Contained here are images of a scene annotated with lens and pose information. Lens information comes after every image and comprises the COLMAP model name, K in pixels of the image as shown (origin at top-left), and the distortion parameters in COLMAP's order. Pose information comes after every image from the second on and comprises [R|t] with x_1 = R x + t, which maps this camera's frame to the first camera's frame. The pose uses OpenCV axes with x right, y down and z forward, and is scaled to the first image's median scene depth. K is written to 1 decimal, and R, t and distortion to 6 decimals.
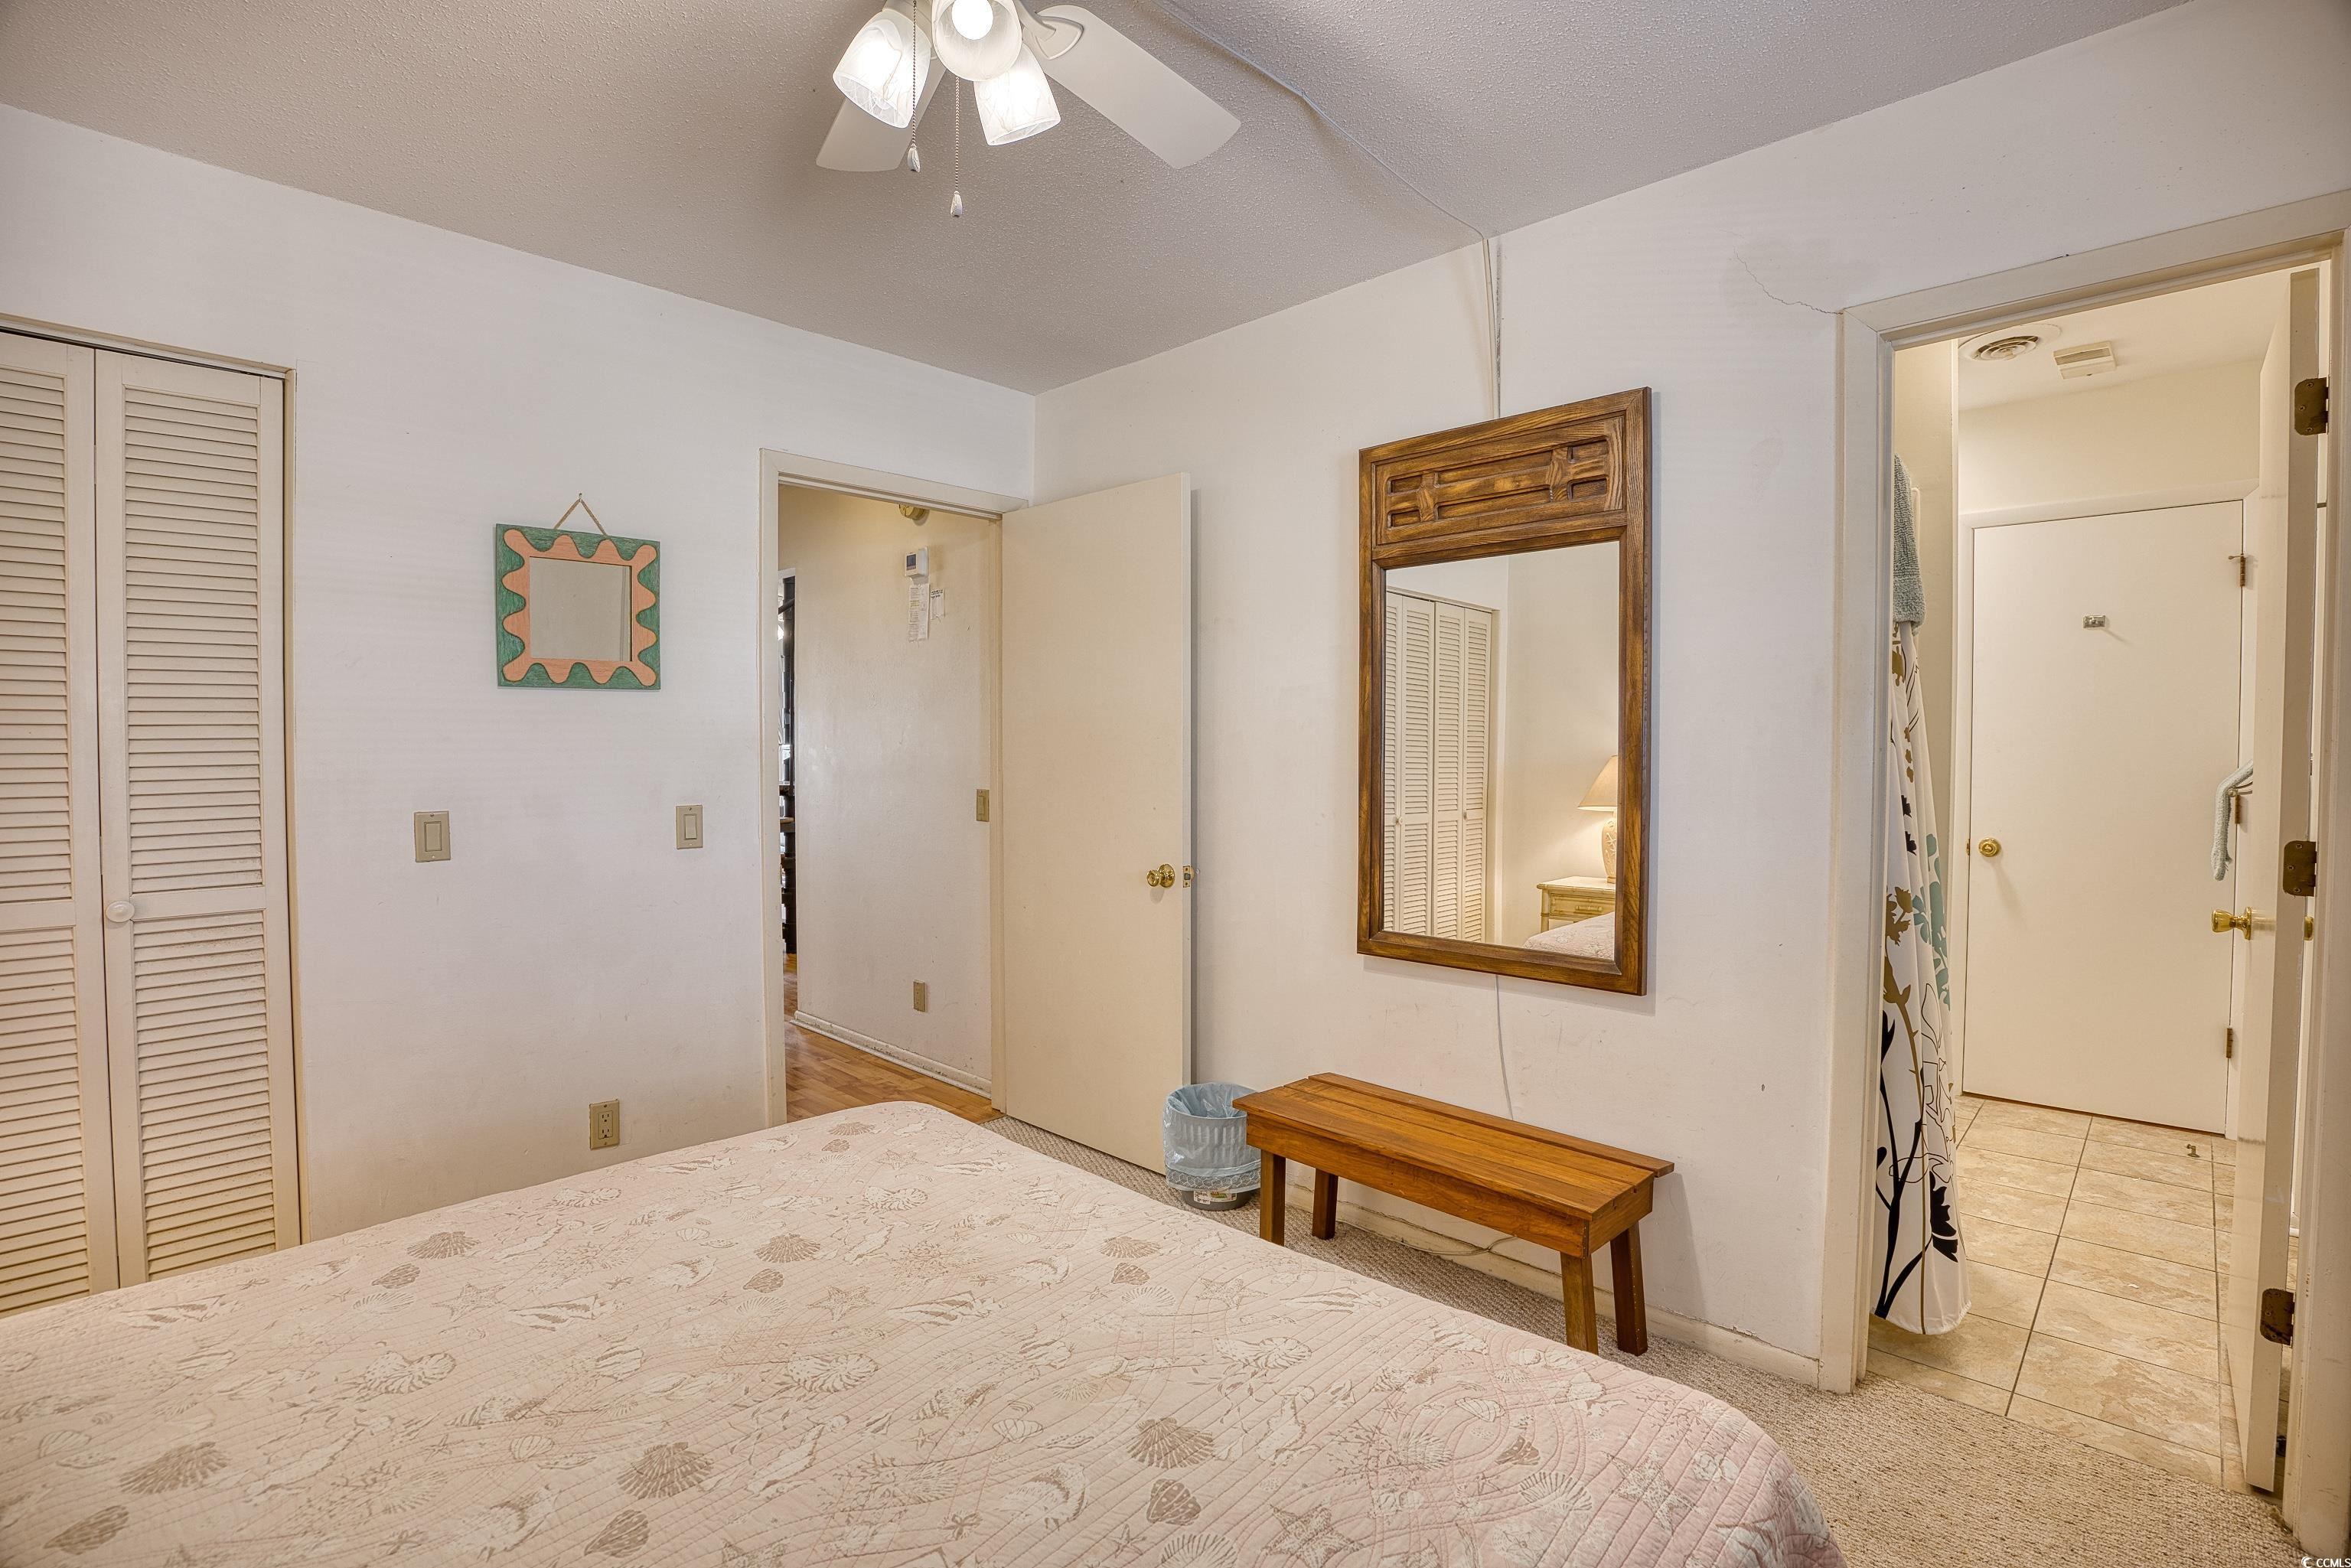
lens RADIAL K [[1117.8, 0, 1168.9], [0, 1117.8, 778.4], [0, 0, 1]] dist [-0.035413, 0.000401]
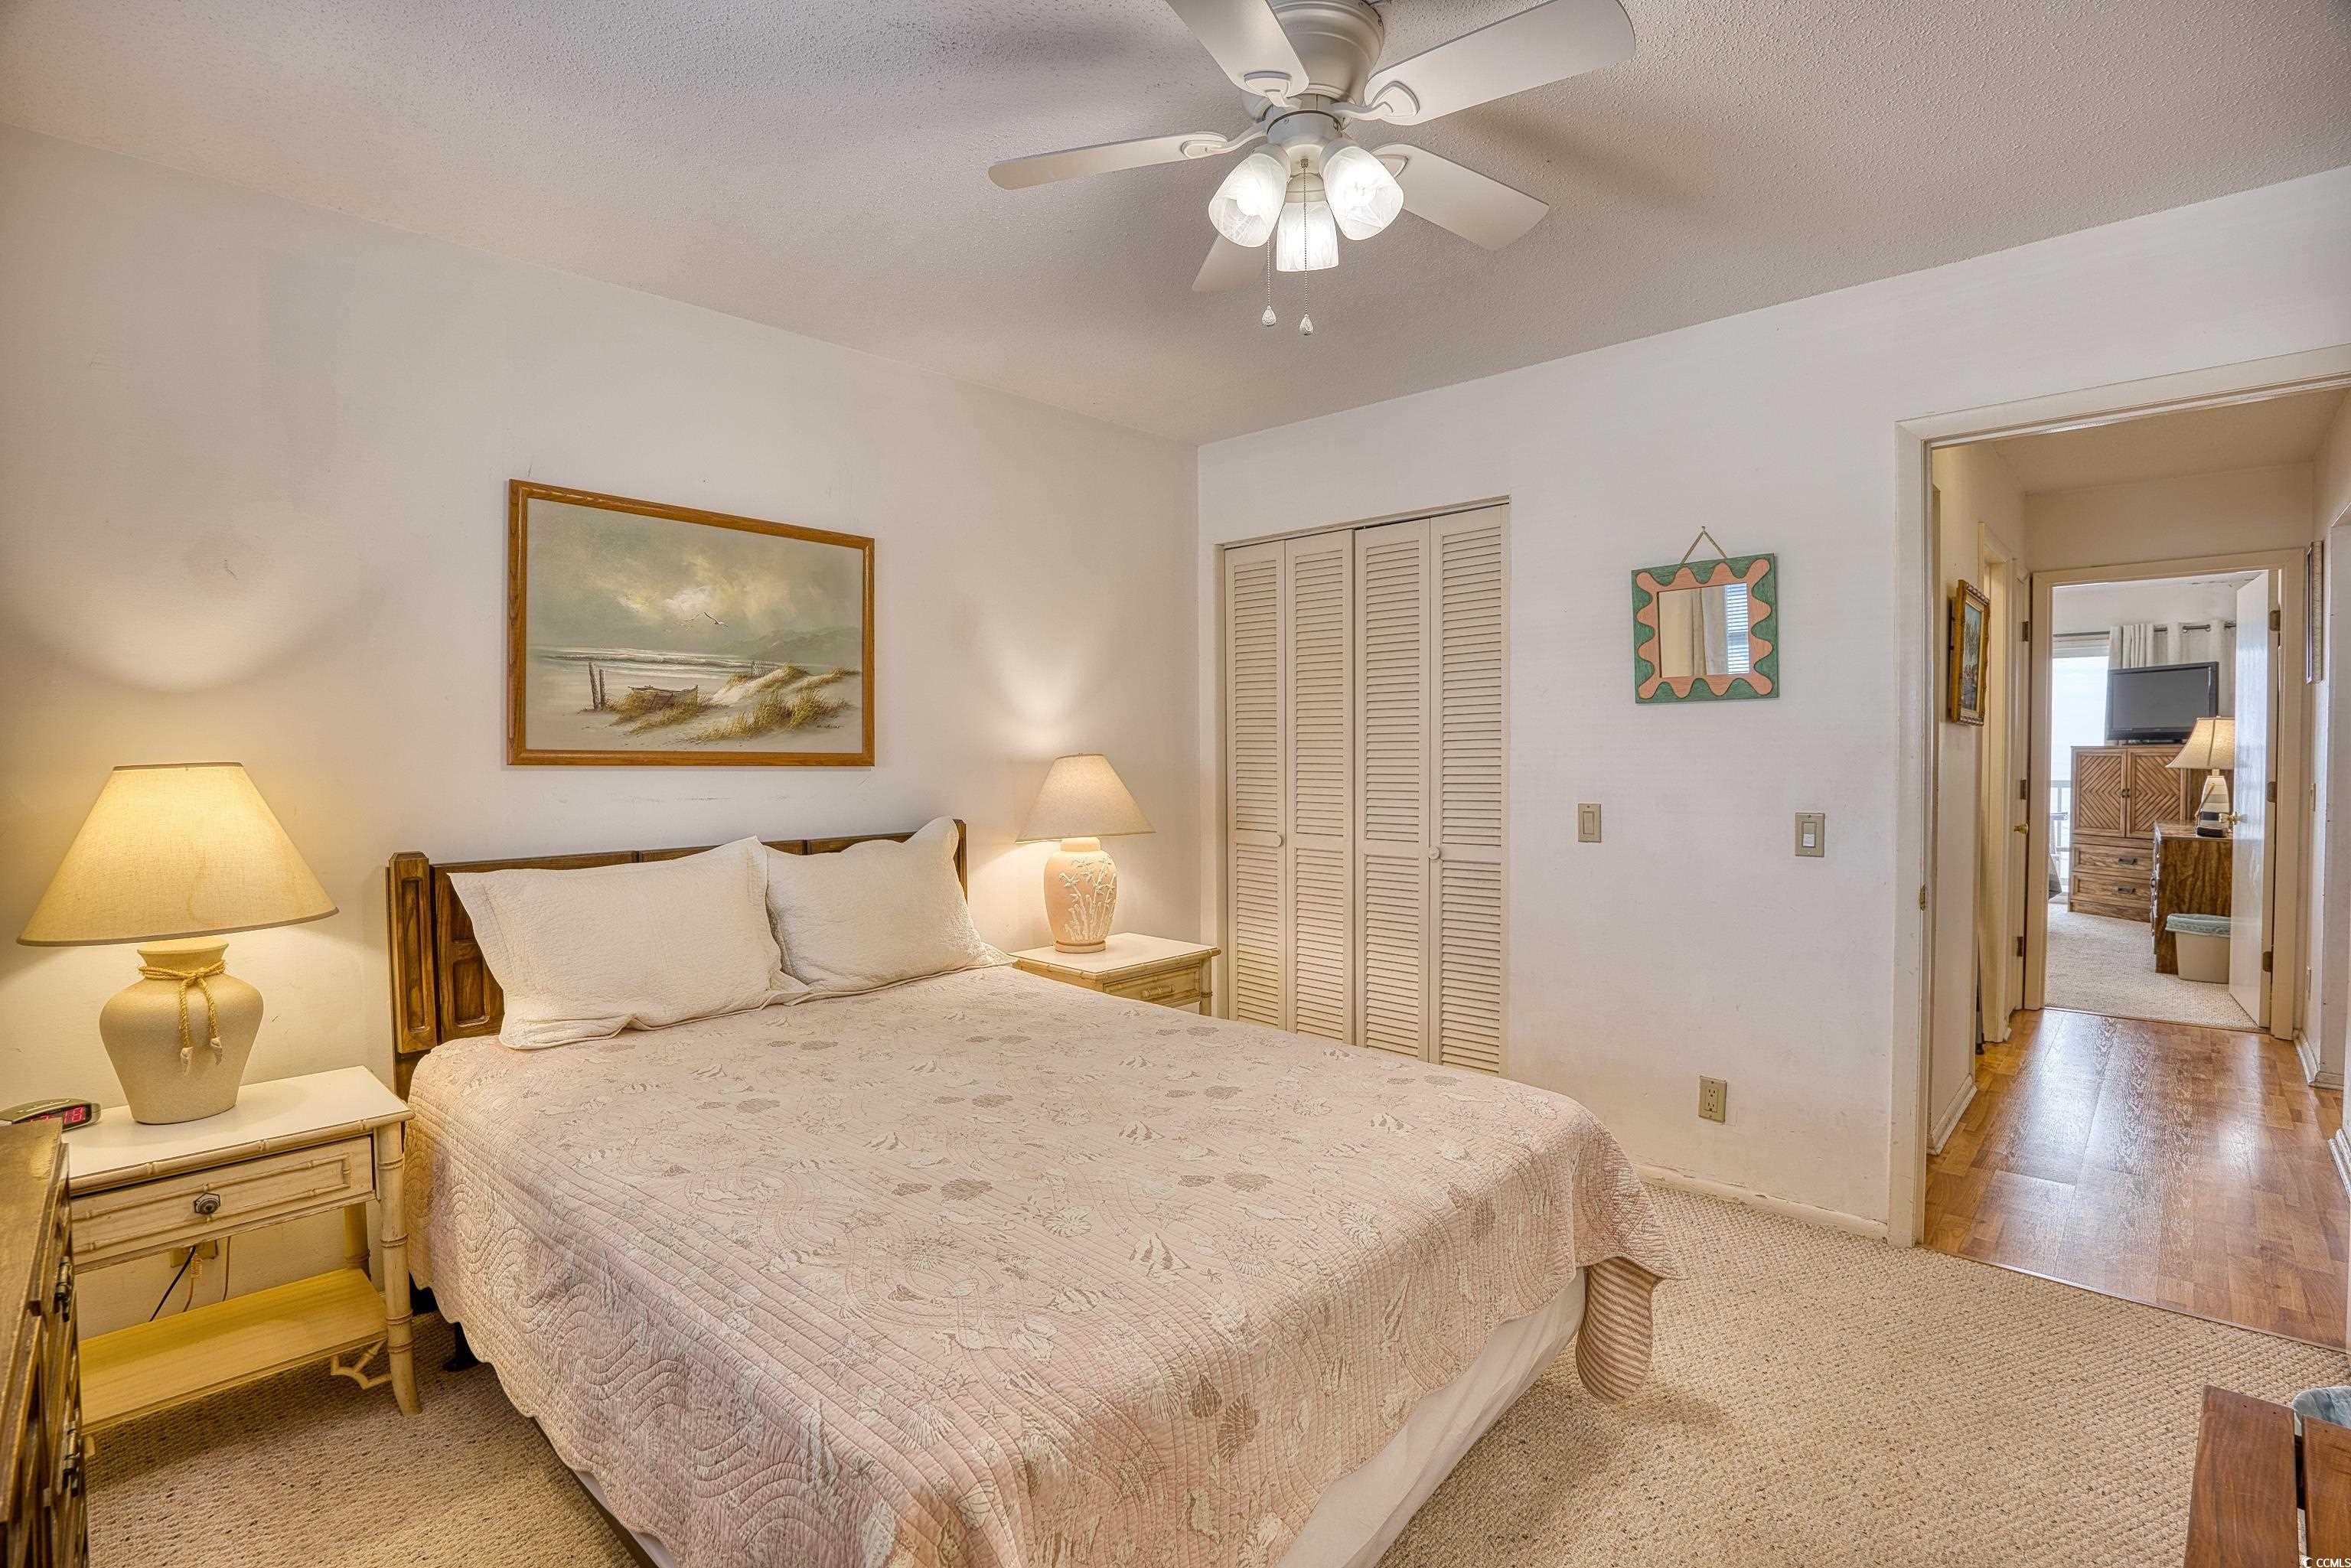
lens RADIAL K [[1117.8, 0, 1168.9], [0, 1117.8, 778.4], [0, 0, 1]] dist [-0.035413, 0.000401]
pose [[-0.006440, 0.023455, -0.999704, 0.619812], [-0.023088, 0.999455, 0.023598, -0.018534], [0.999713, 0.023233, -0.005895, 0.495331]]
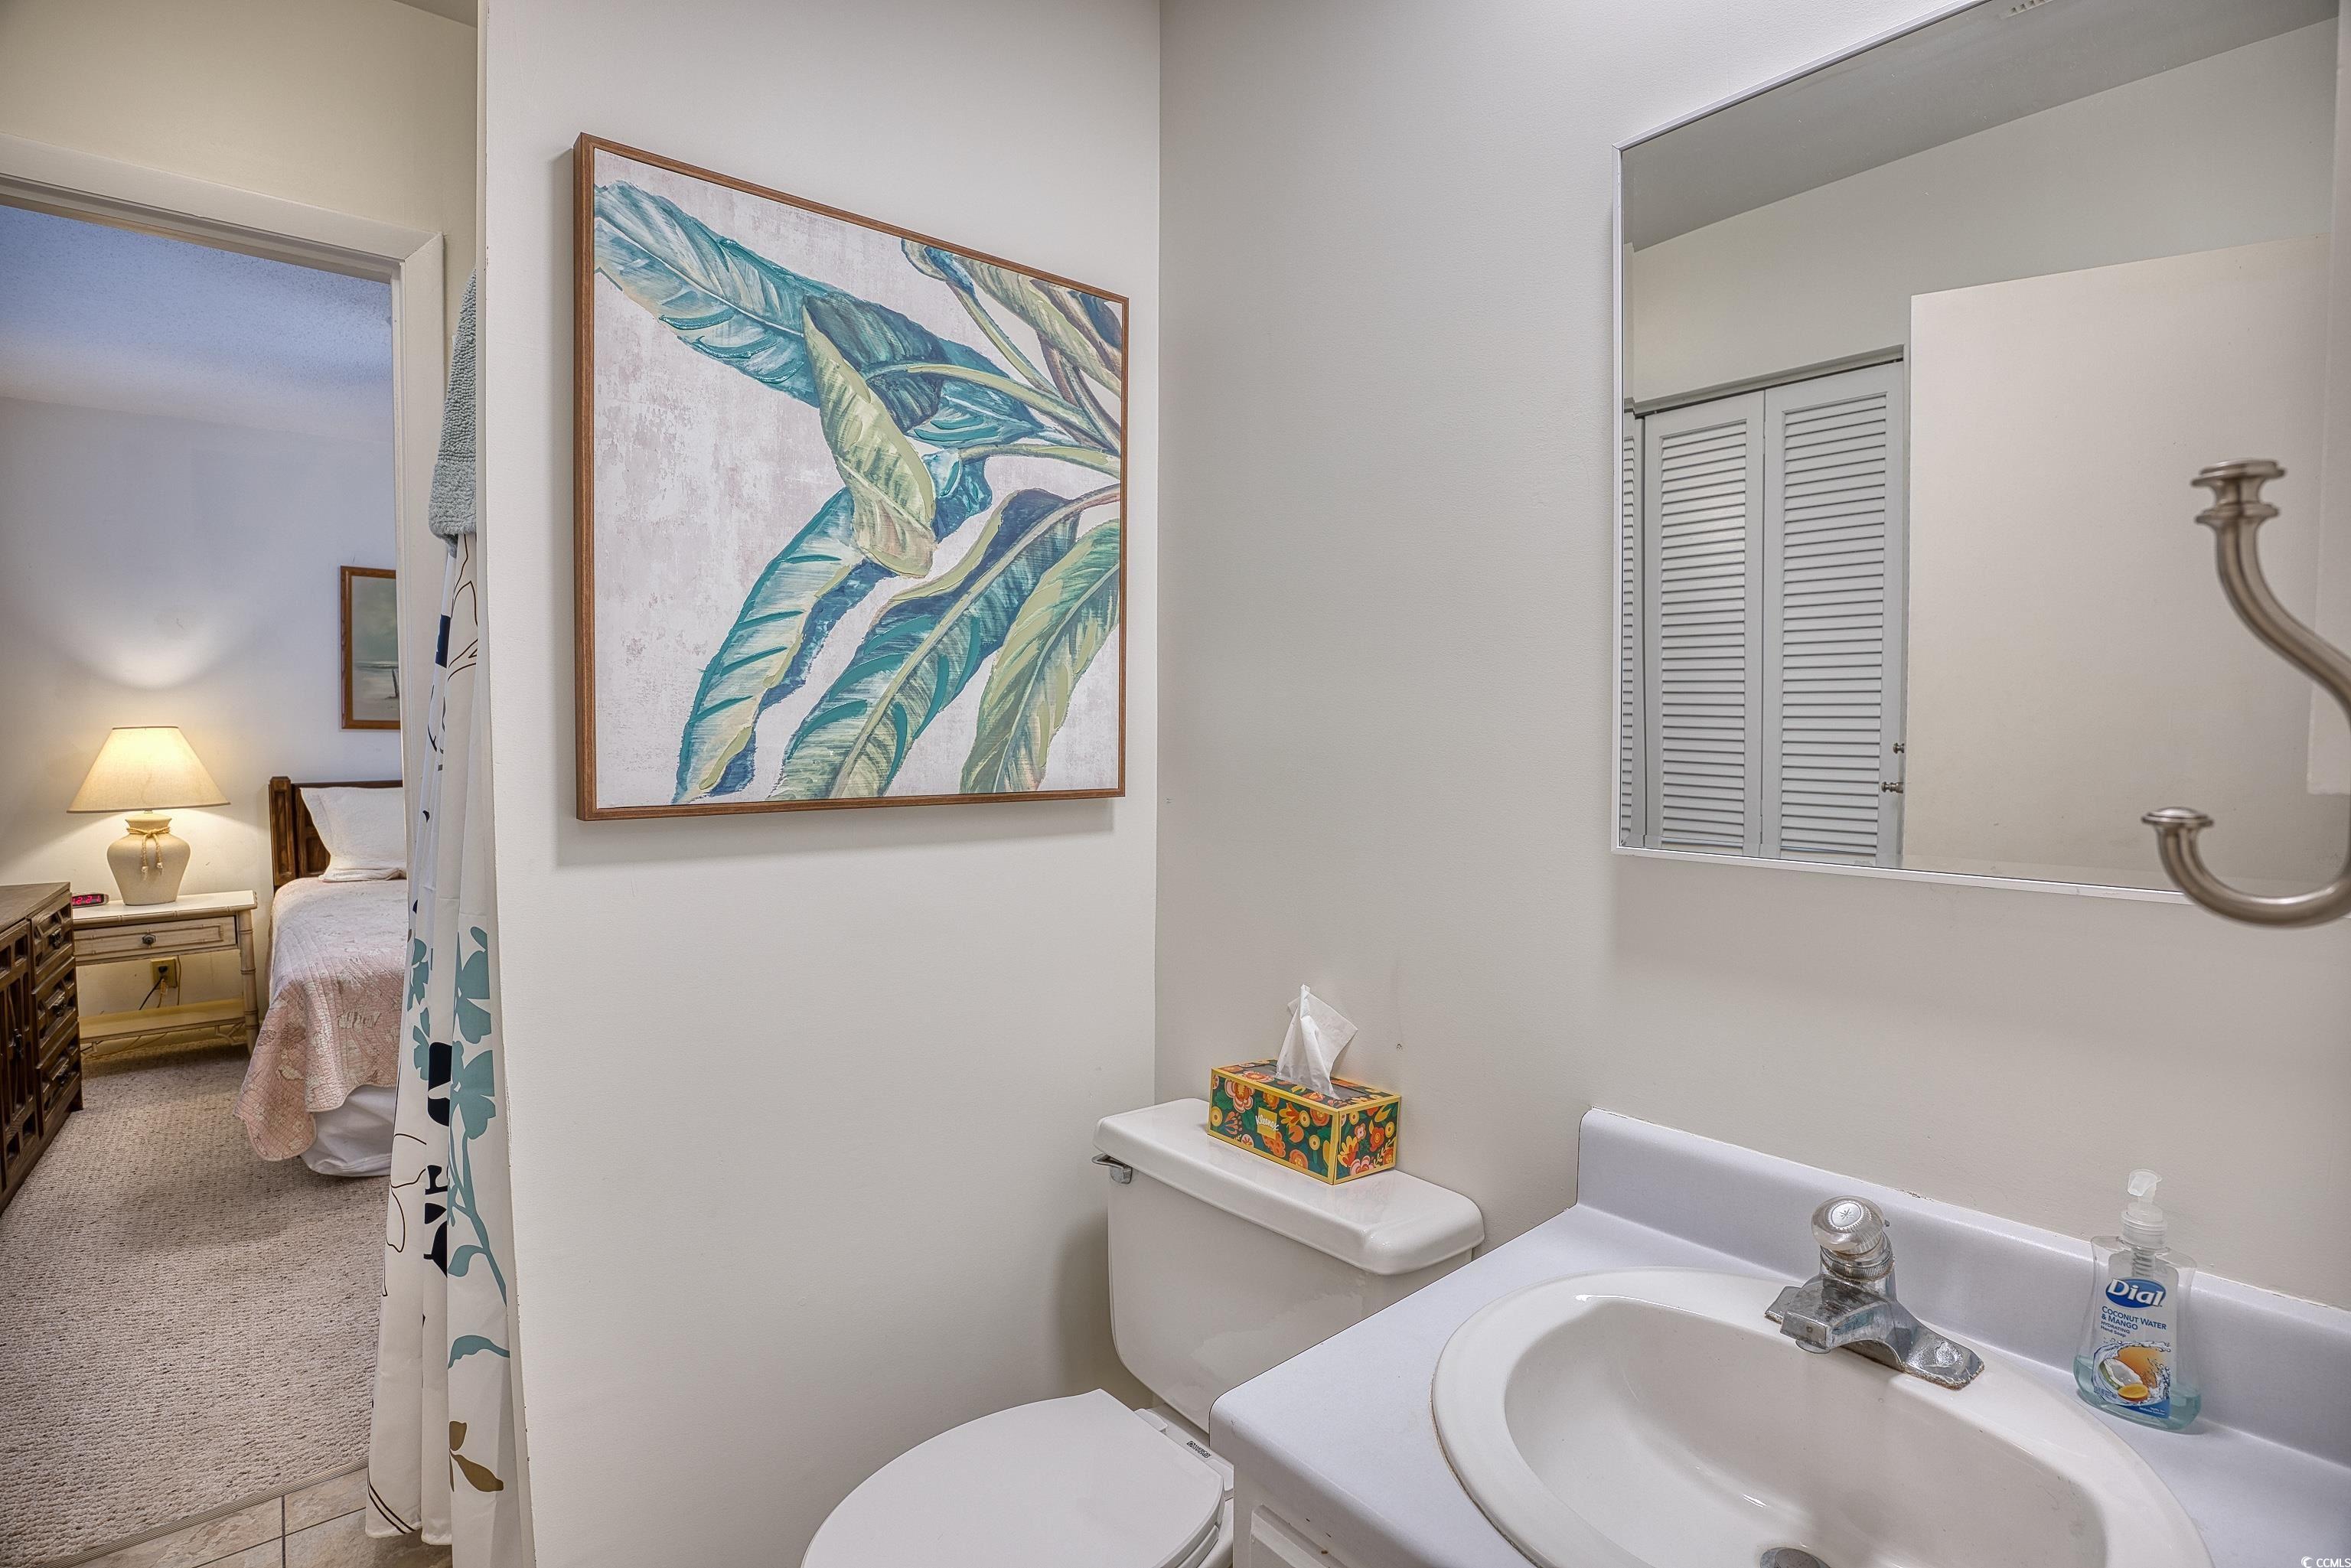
lens RADIAL K [[1117.8, 0, 1168.9], [0, 1117.8, 778.4], [0, 0, 1]] dist [-0.035413, 0.000401]
pose [[-0.109670, 0.049547, -0.992732, 1.230351], [-0.029254, 0.998163, 0.053050, -0.045968], [0.993537, 0.034859, -0.108019, 1.411562]]
